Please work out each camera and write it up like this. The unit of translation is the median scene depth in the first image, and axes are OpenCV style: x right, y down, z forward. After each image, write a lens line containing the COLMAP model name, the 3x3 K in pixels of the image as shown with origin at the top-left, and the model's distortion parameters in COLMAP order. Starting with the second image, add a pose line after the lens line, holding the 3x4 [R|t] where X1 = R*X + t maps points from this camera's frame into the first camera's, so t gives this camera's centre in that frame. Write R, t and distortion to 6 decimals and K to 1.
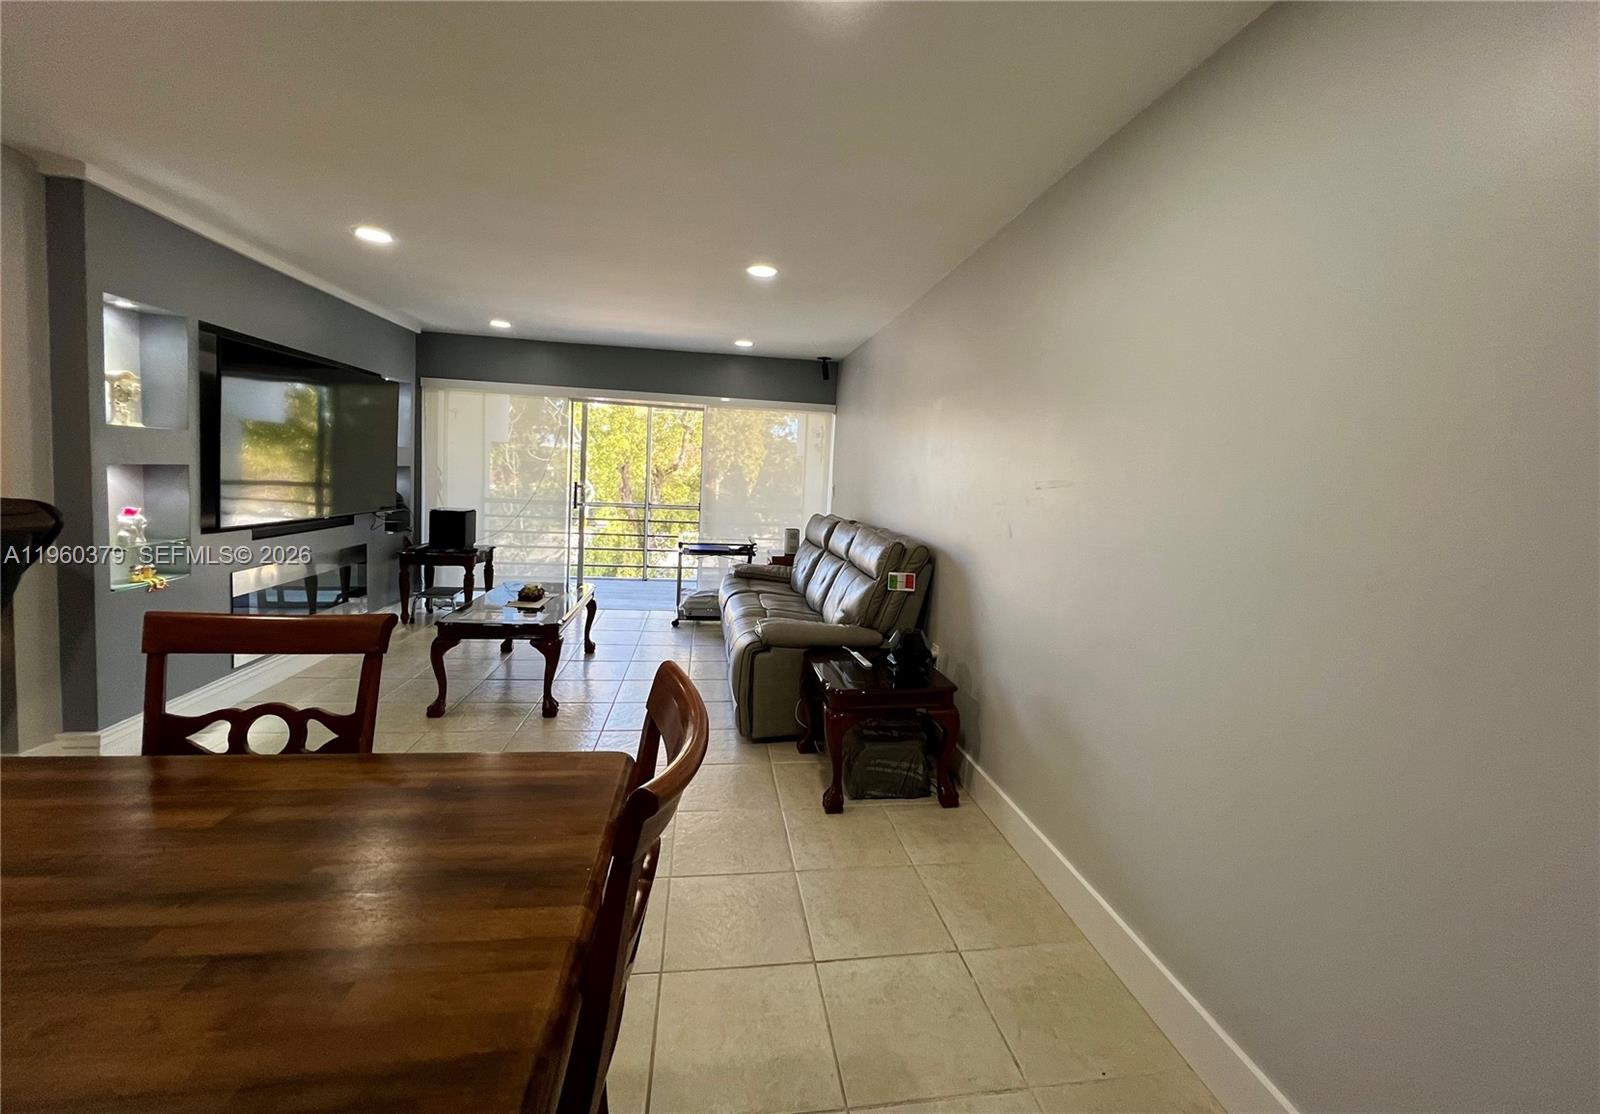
lens RADIAL K [[641.5, 0, 802.0], [0, 641.5, 514.3], [0, 0, 1]] dist [-0.000355, -0.000027]
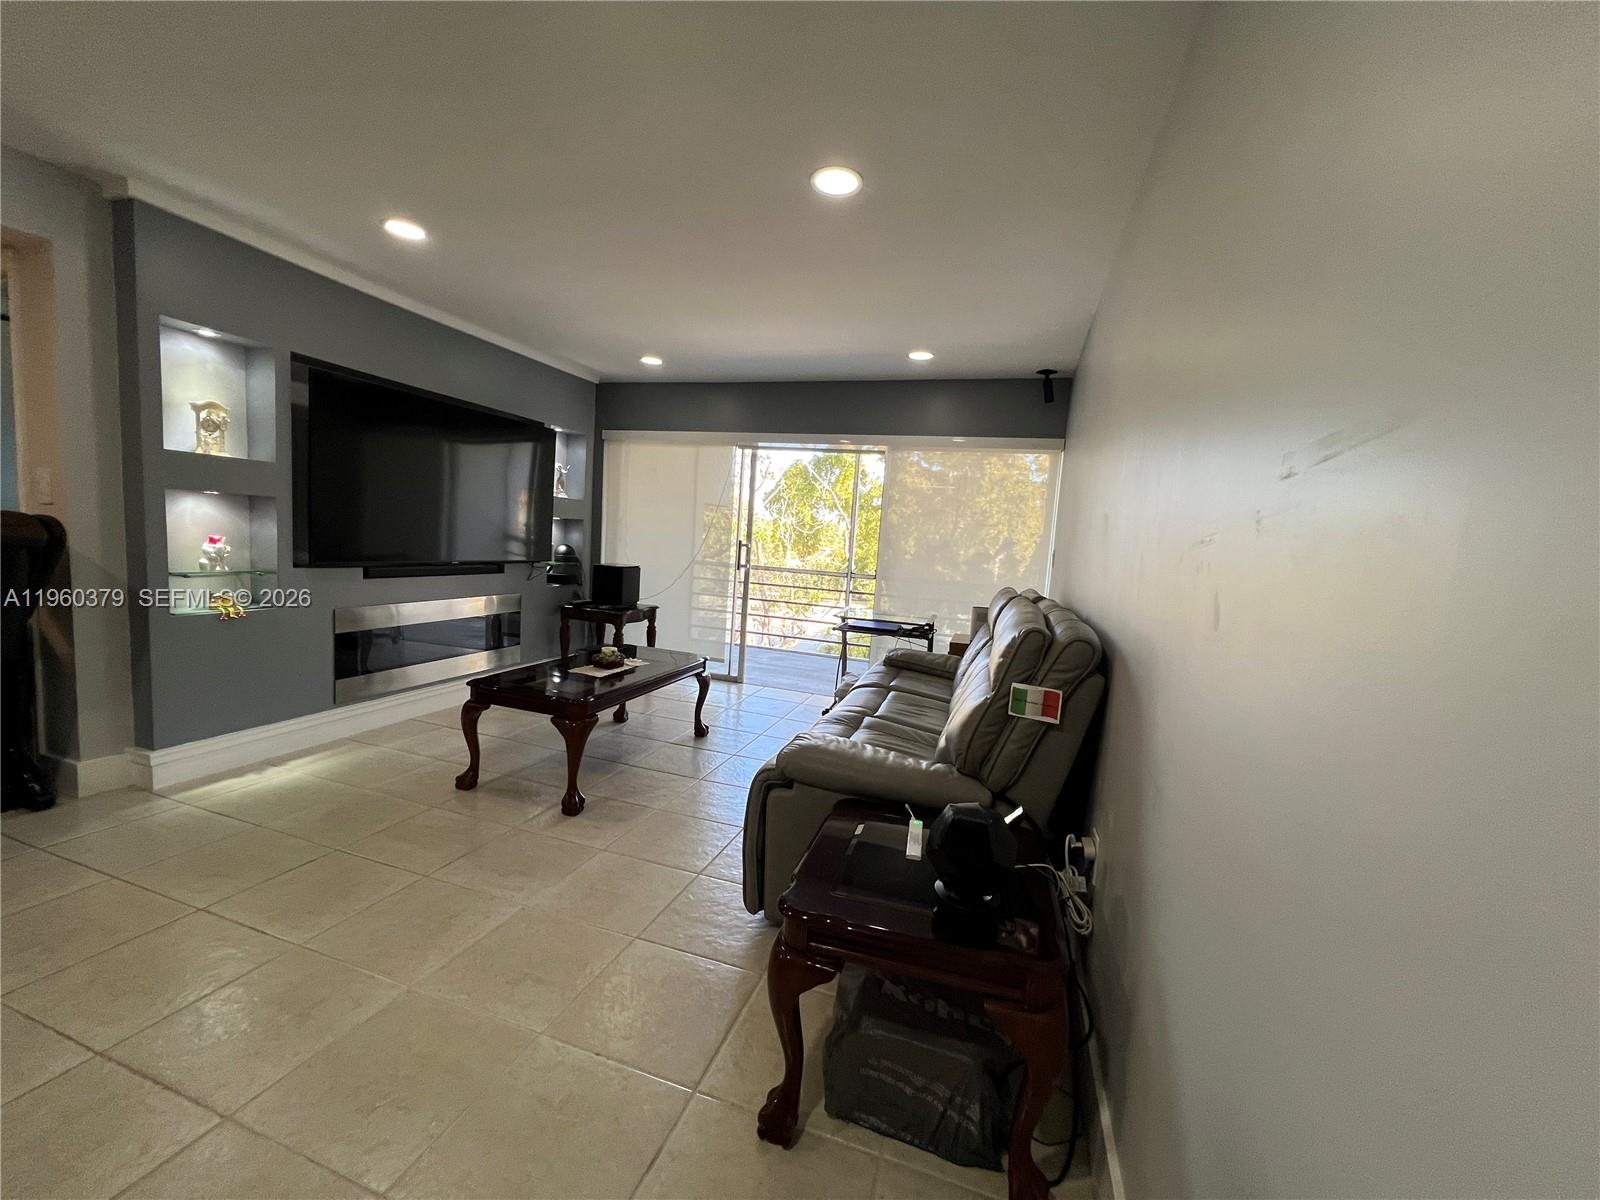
lens RADIAL K [[640.3, 0, 801.5], [0, 640.3, 601.9], [0, 0, 1]] dist [-0.000415, 0.000310]
pose [[0.896281, 0.057275, -0.439773, 0.201094], [-0.053193, 0.998350, 0.021612, 0.018949], [0.440285, 0.004023, 0.897849, 0.413750]]
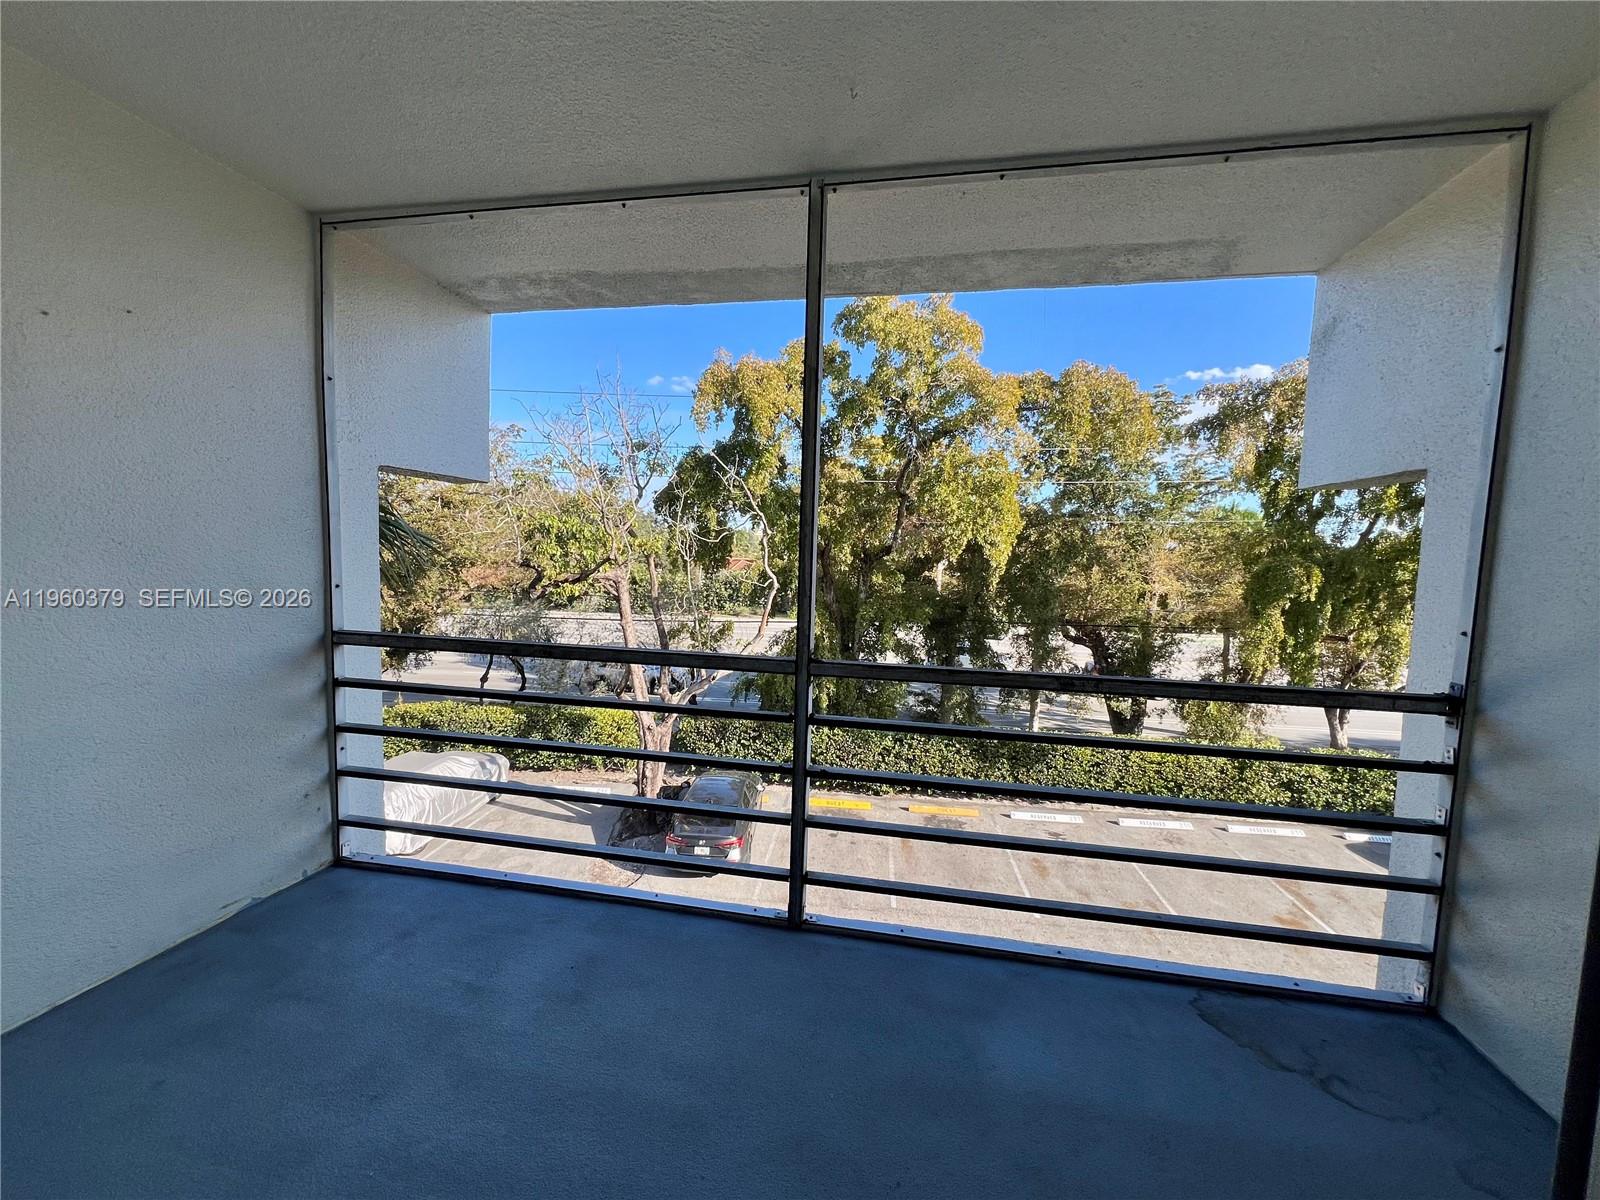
lens RADIAL K [[640.3, 0, 801.5], [0, 640.3, 597.1], [0, 0, 1]] dist [-0.000415, 0.000310]
pose [[0.947159, 0.004587, -0.320730, -0.336586], [-0.006105, 0.999974, -0.003727, -0.090955], [0.320705, 0.005488, 0.947163, 1.640584]]
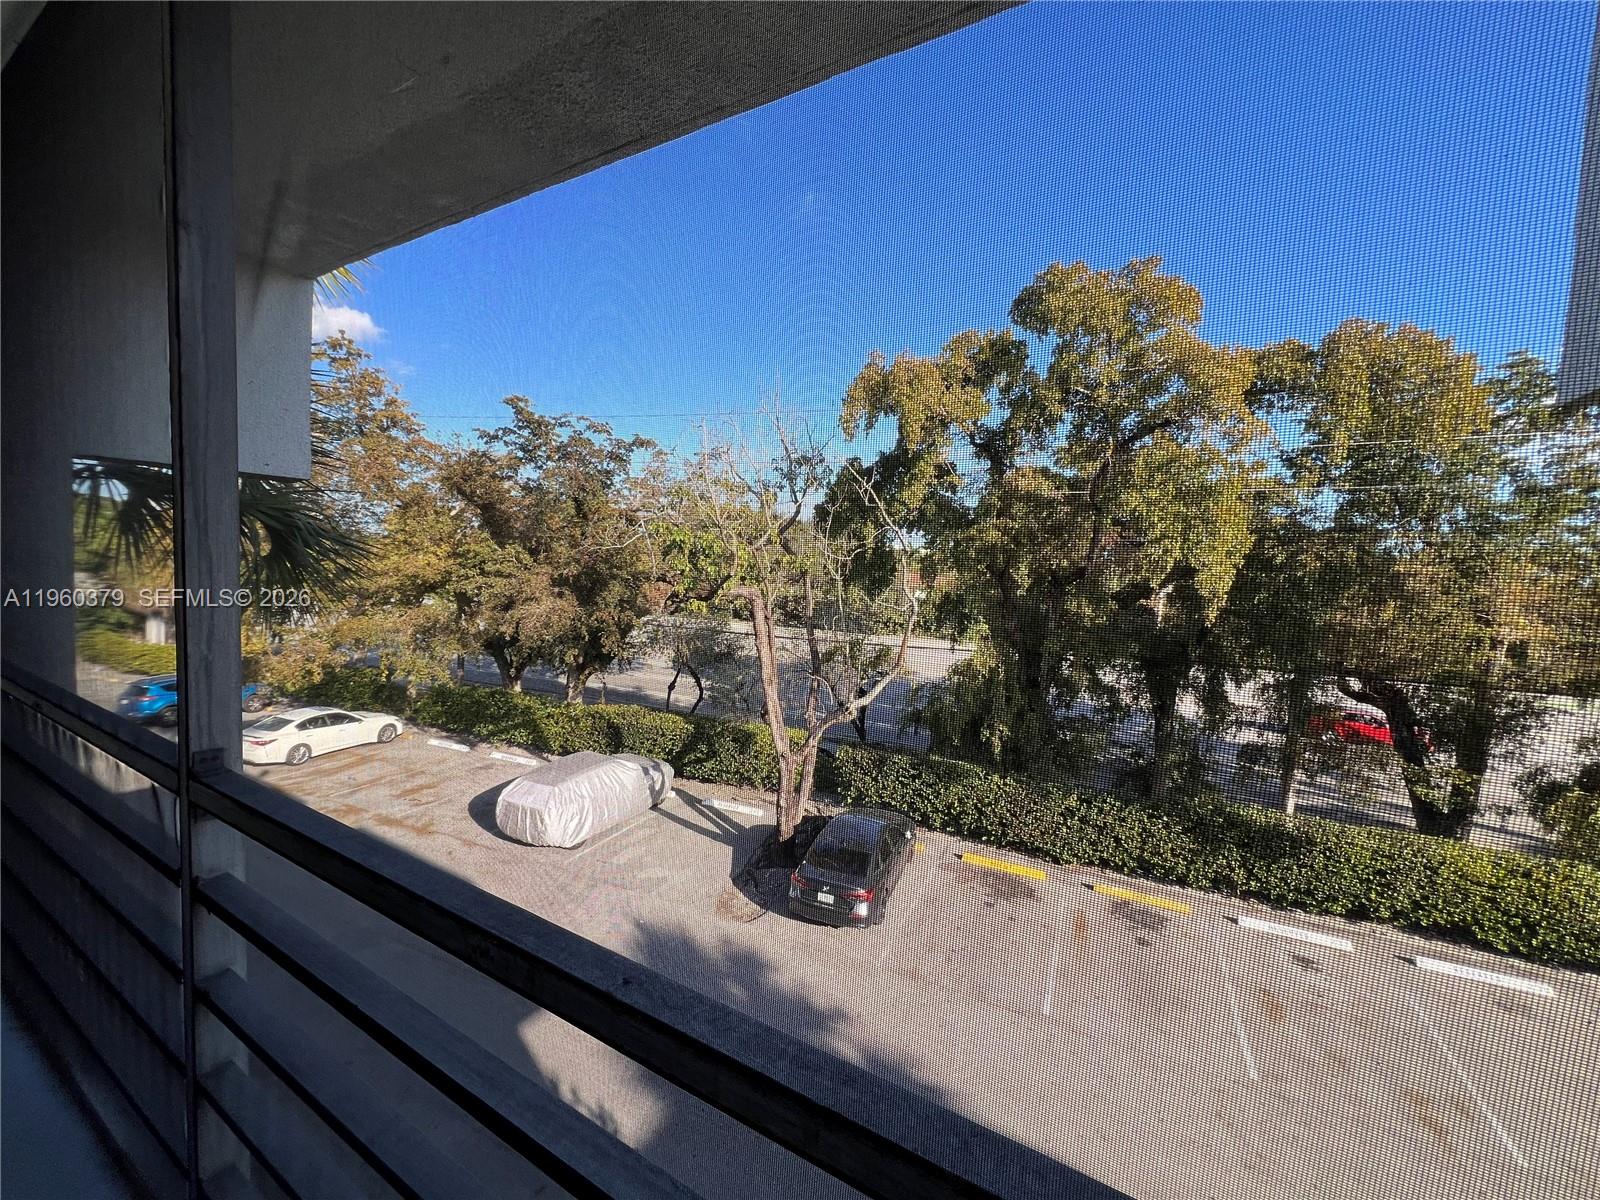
lens RADIAL K [[645.3, 0, 798.2], [0, 645.3, 598.6], [0, 0, 1]] dist [-0.003428, 0.000888]
pose [[0.782002, 0.023976, -0.622814, -0.103379], [-0.048712, 0.998554, -0.022722, -0.122679], [0.621369, 0.048108, 0.782040, 2.136933]]
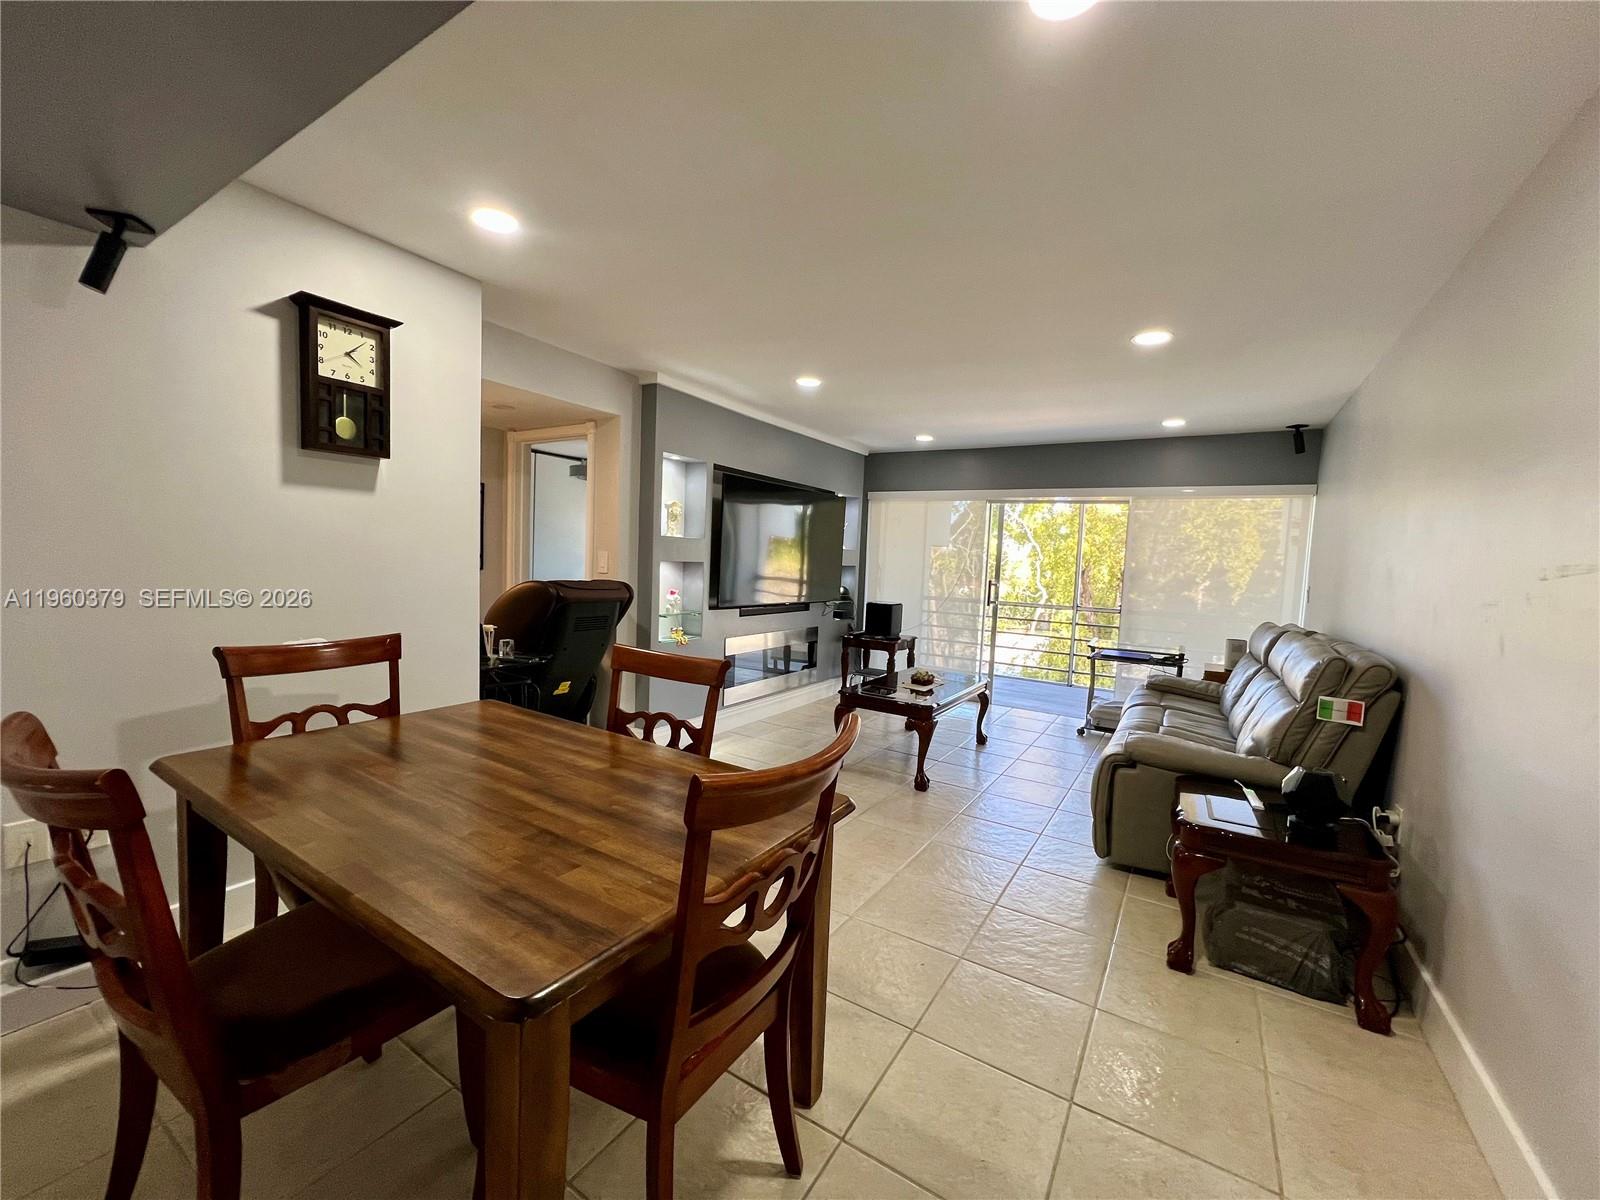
lens RADIAL K [[640.3, 0, 802.4], [0, 640.3, 603.1], [0, 0, 1]] dist [-0.000415, 0.000310]
pose [[0.761247, 0.030649, -0.647737, 0.150116], [-0.047882, 0.998812, -0.009012, 0.017048], [0.646691, 0.037876, 0.761811, 0.029235]]
